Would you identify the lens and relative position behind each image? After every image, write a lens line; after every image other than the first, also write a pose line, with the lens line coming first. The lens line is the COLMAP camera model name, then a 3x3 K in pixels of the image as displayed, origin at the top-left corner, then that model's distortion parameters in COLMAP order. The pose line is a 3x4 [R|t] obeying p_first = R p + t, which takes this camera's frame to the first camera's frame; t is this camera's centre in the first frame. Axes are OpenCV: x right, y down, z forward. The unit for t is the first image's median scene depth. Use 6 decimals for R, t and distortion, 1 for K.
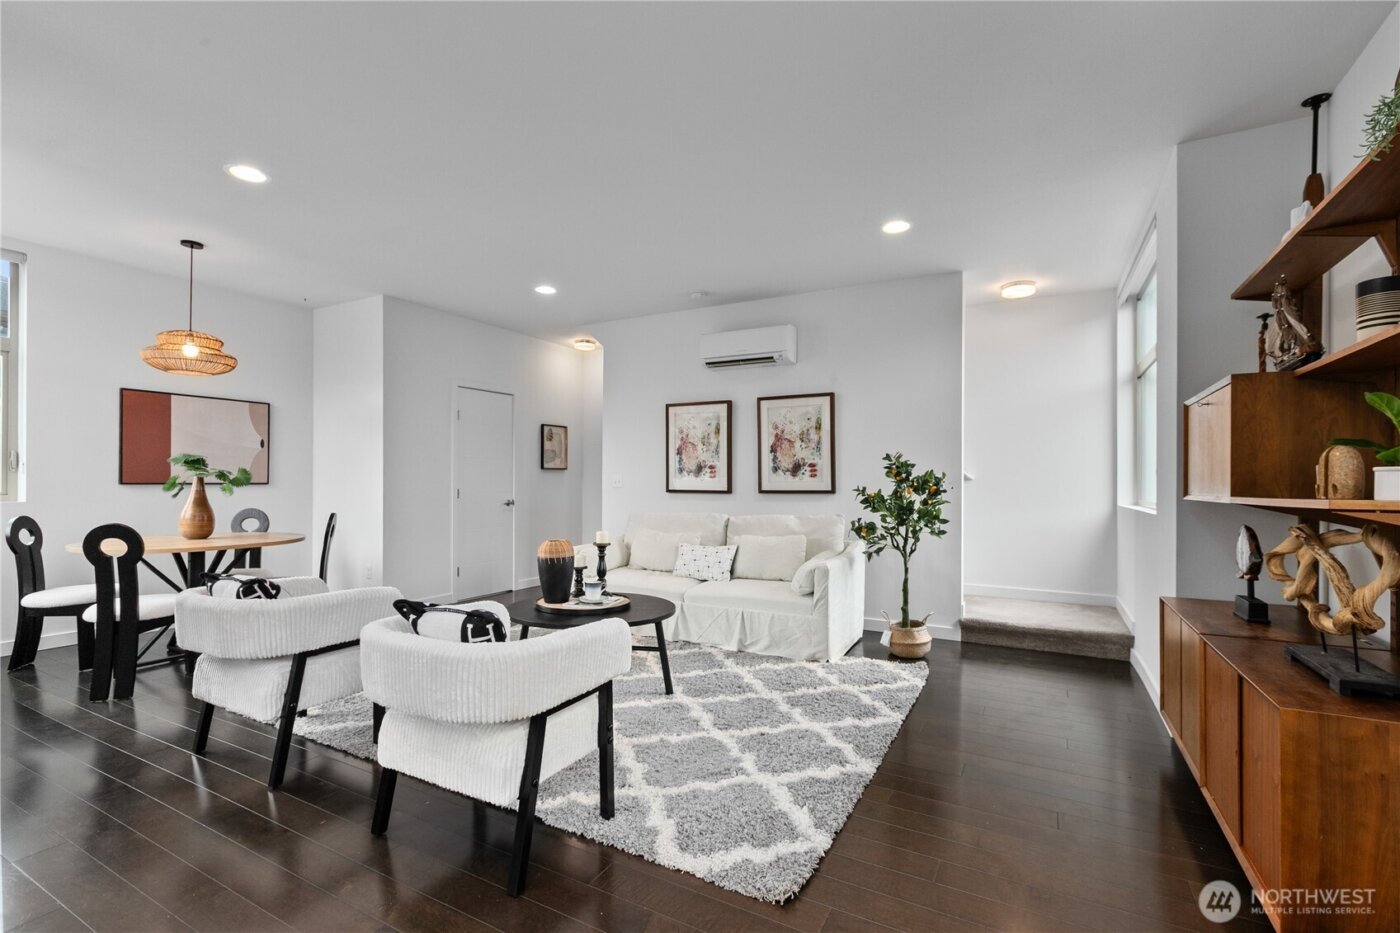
lens RADIAL K [[626.6, 0, 700.4], [0, 626.6, 473.4], [0, 0, 1]] dist [-0.000757, -0.000326]
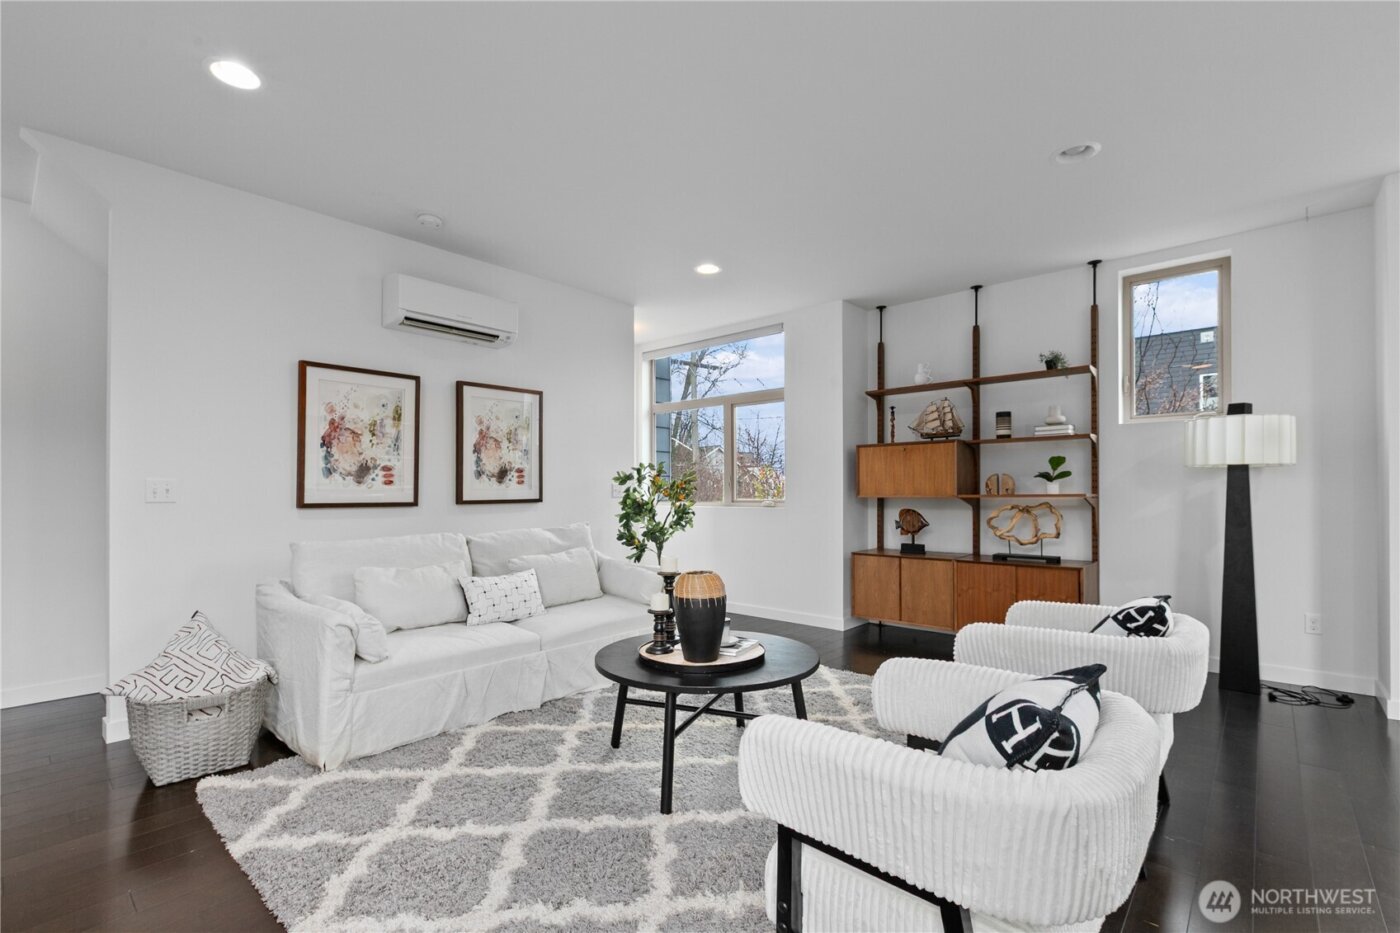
lens RADIAL K [[631.8, 0, 687.1], [0, 631.8, 487.9], [0, 0, 1]] dist [-0.000618, -0.000015]
pose [[0.240530, -0.001363, 0.970641, -0.724026], [-0.009315, 0.999950, 0.003713, 0.006561], [-0.970597, -0.009935, 0.240505, 0.660081]]
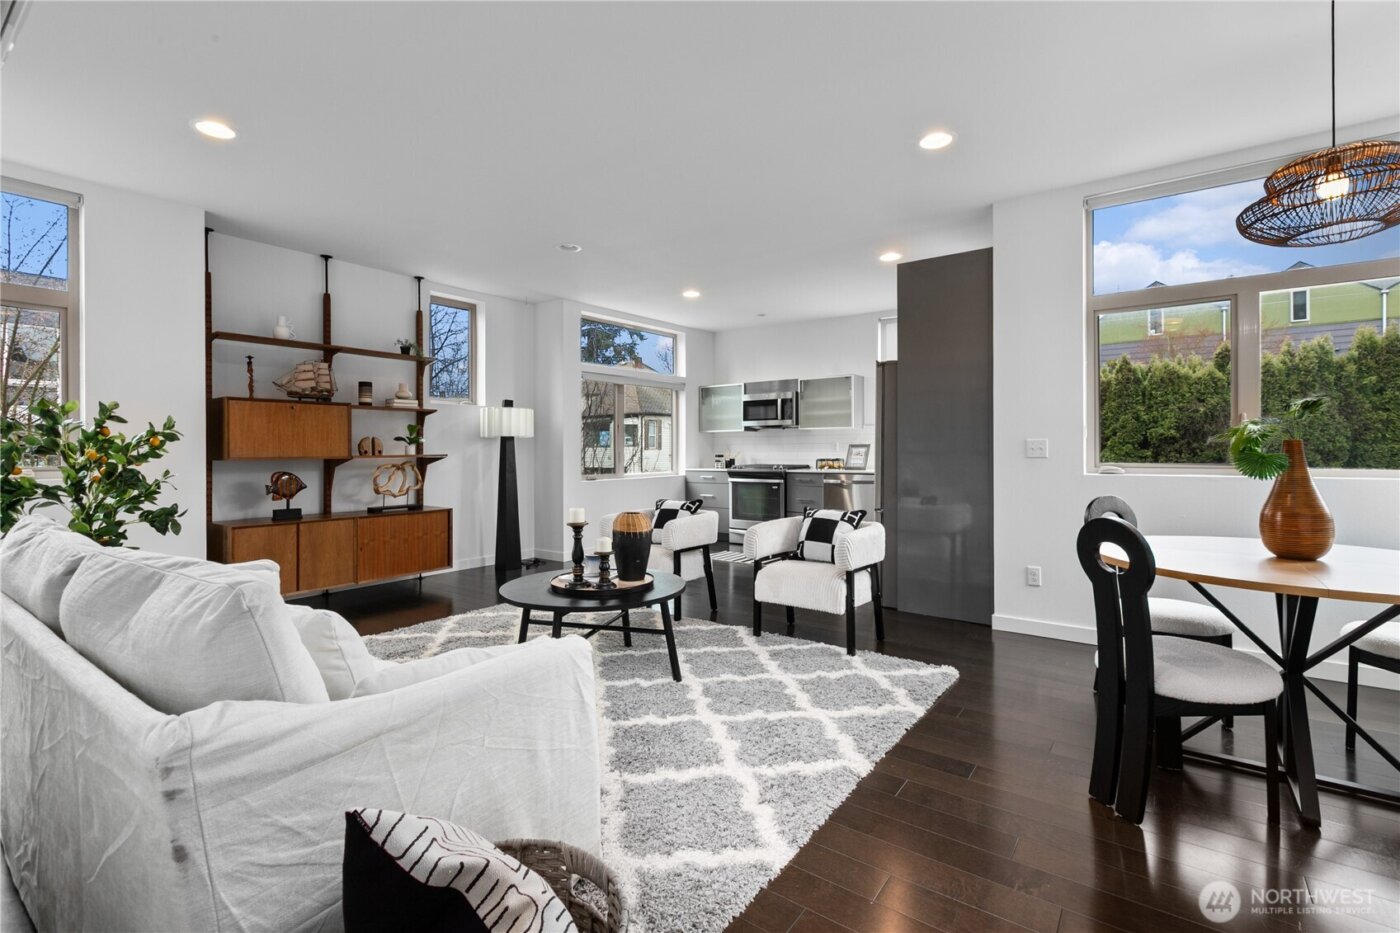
lens RADIAL K [[638.7, 0, 698.1], [0, 638.7, 451.8], [0, 0, 1]] dist [0.002580, 0.000747]
pose [[-0.989665, -0.001712, 0.143391, -0.362466], [-0.003344, 0.999932, -0.011138, 0.020889], [-0.143362, -0.011502, -0.989603, 1.497337]]
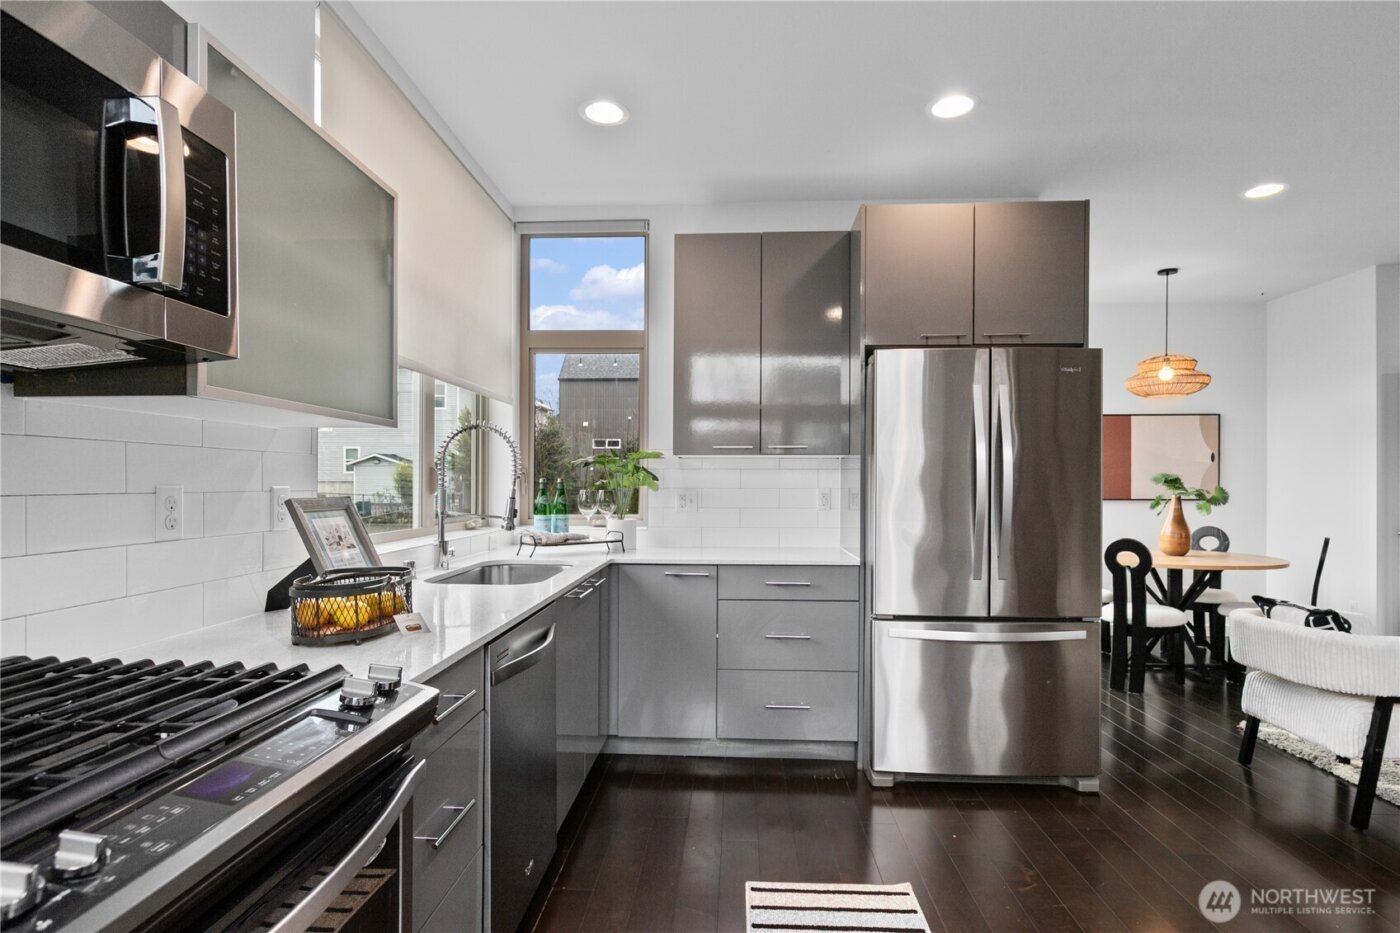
lens RADIAL K [[720.2, 0, 703.3], [0, 720.2, 486.3], [0, 0, 1]] dist [-0.000712, -0.000711]
pose [[0.431020, -0.001411, -0.902341, -0.061787], [0.013369, 0.999899, 0.004822, -0.024064], [0.902243, -0.014142, 0.430996, -0.201084]]
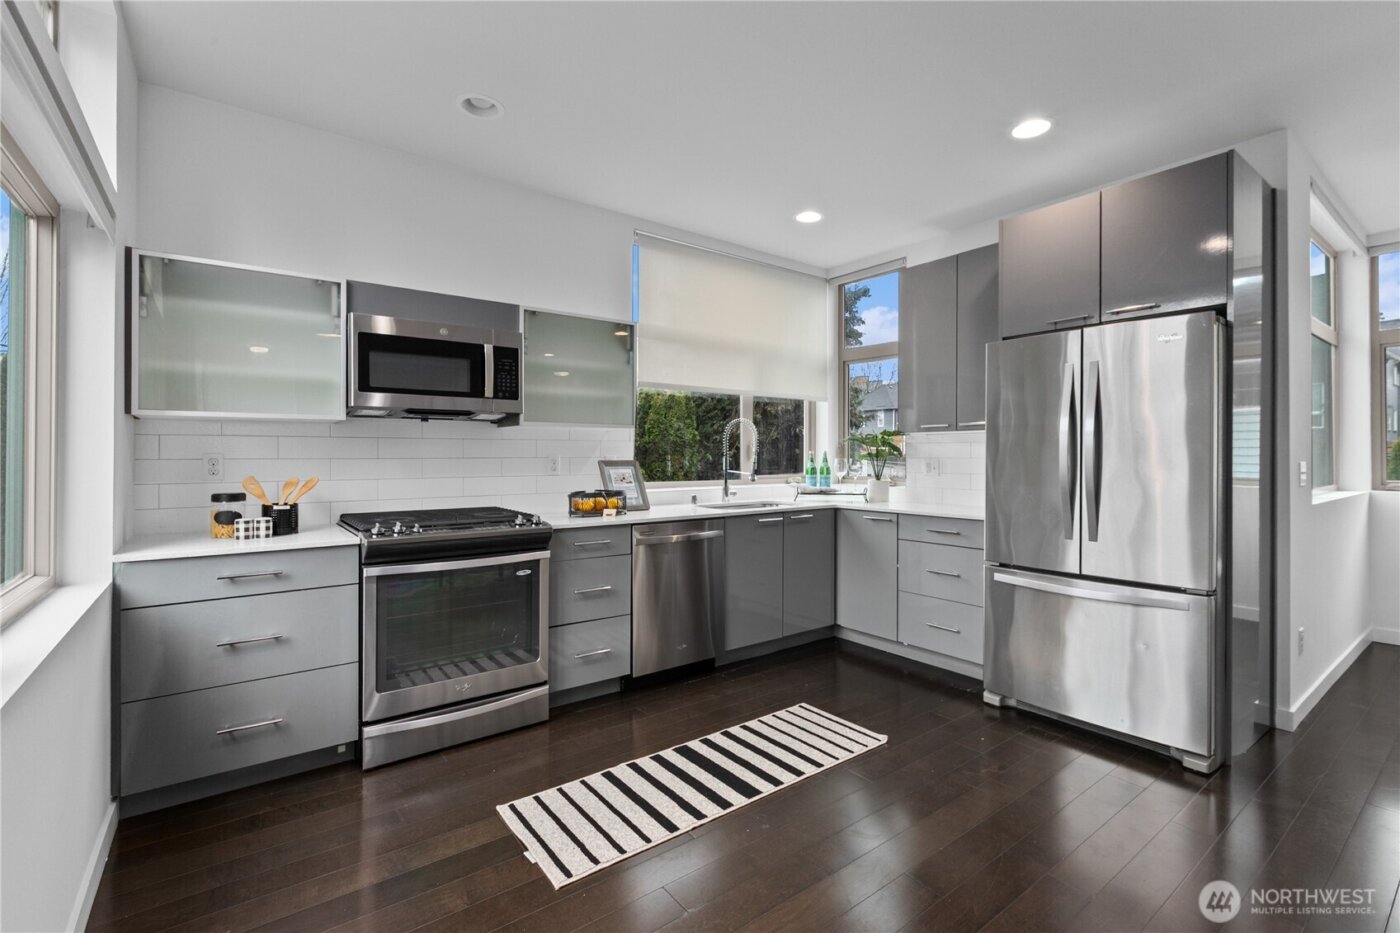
lens RADIAL K [[638.7, 0, 698.1], [0, 638.7, 451.8], [0, 0, 1]] dist [0.002580, 0.000747]
pose [[-0.412544, -0.011827, -0.910861, 0.197371], [0.011152, 0.999775, -0.018032, -0.013537], [0.910869, -0.017597, -0.412320, 0.231444]]
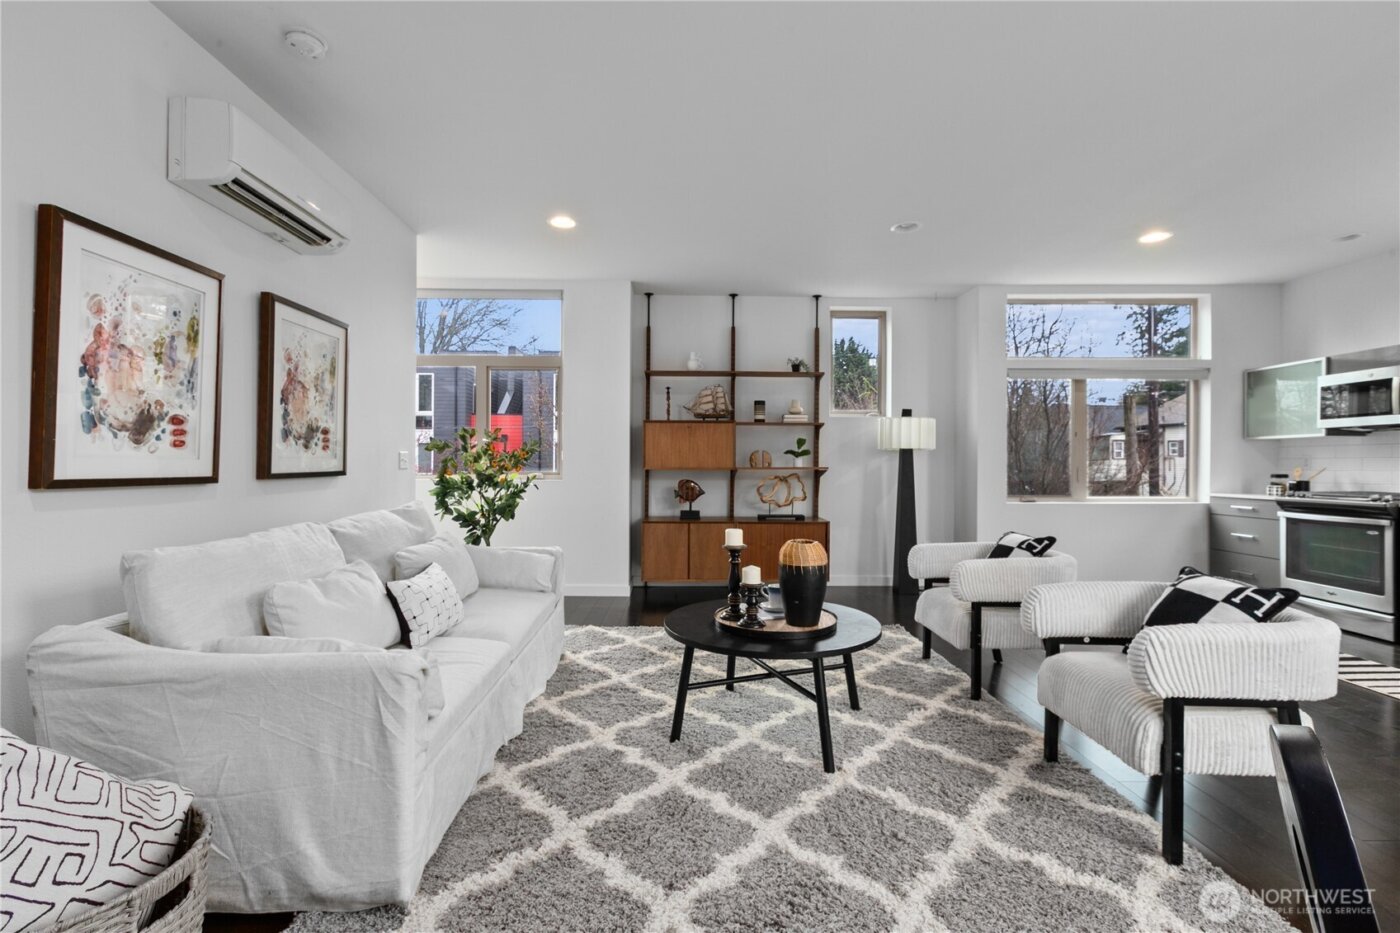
lens RADIAL K [[621.5, 0, 694.6], [0, 621.5, 462.8], [0, 0, 1]] dist [-0.000764, -0.000027]
pose [[-0.491680, -0.007527, 0.870744, -0.632703], [-0.021282, 0.999768, -0.003375, 0.014766], [-0.870516, -0.020191, -0.491726, 1.152666]]
